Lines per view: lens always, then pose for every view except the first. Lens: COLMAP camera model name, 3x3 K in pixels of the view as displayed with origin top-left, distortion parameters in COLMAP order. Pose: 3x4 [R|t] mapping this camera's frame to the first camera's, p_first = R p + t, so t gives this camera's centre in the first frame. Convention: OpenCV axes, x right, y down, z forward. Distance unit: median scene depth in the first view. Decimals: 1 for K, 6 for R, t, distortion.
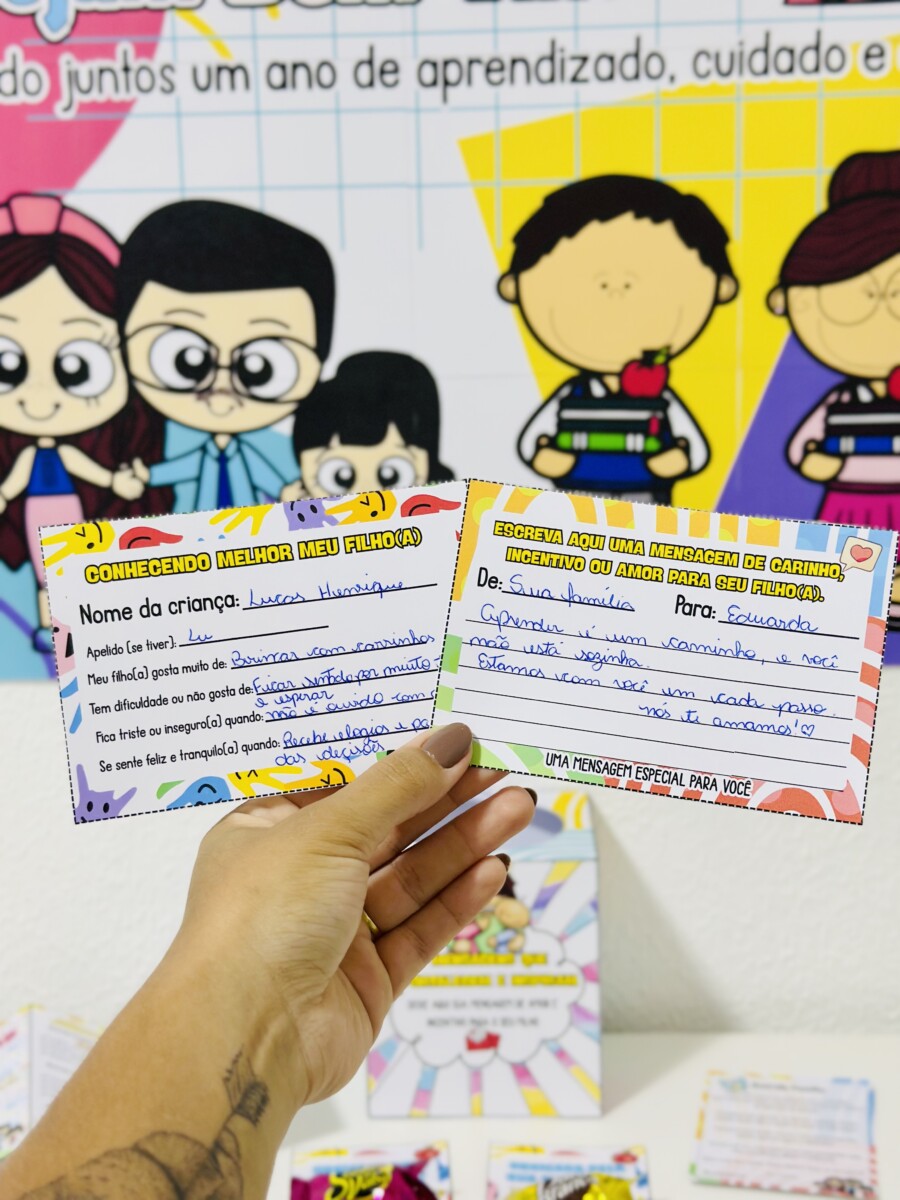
lens RADIAL K [[1748.4, 0, 449.4], [0, 1748.4, 631.2], [0, 0, 1]] dist [0.025681, 0.000000]
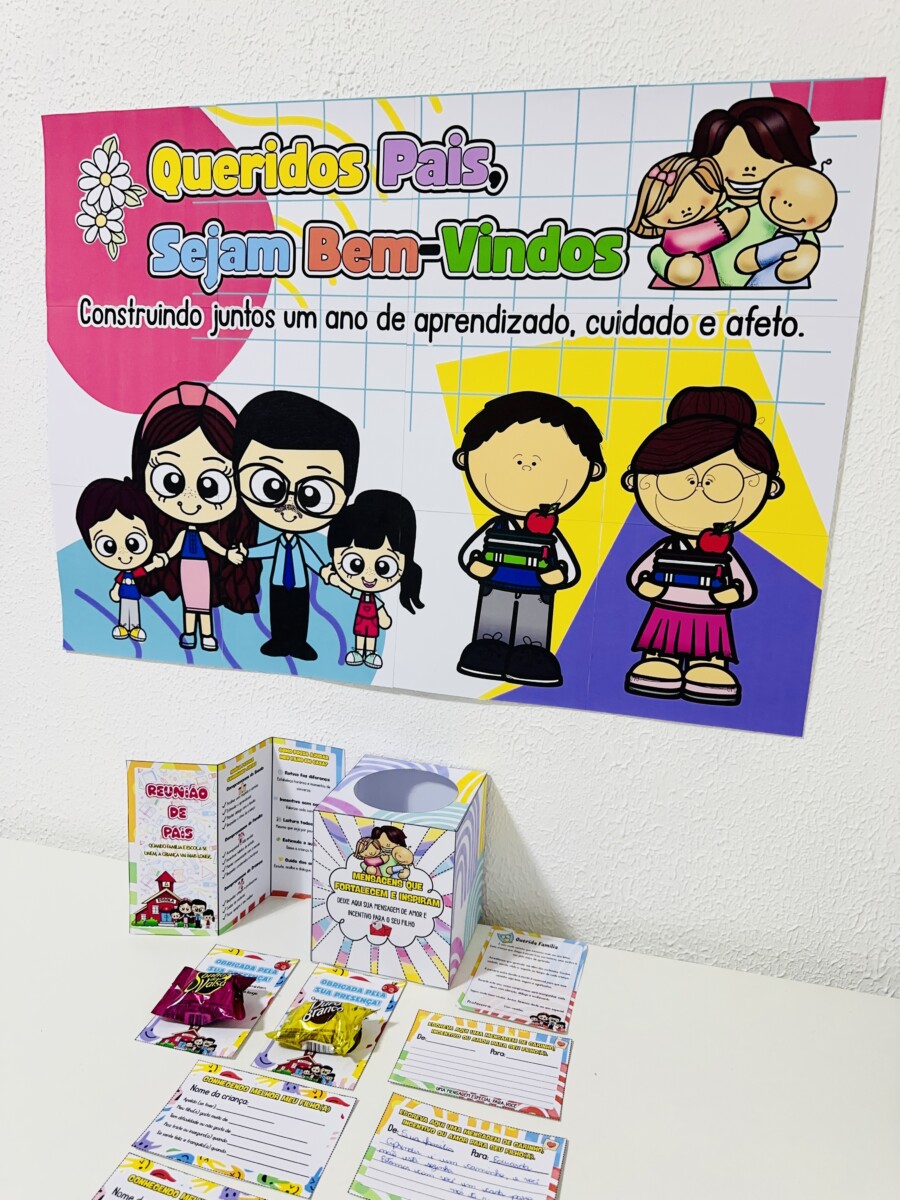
lens RADIAL K [[838.4, 0, 455.4], [0, 838.4, 605.5], [0, 0, 1]] dist [0.017186, -0.027893]
pose [[0.976701, 0.108454, -0.185186, 0.187733], [-0.106918, 0.994100, 0.018290, -0.077490], [0.186077, 0.001936, 0.982533, 0.249818]]
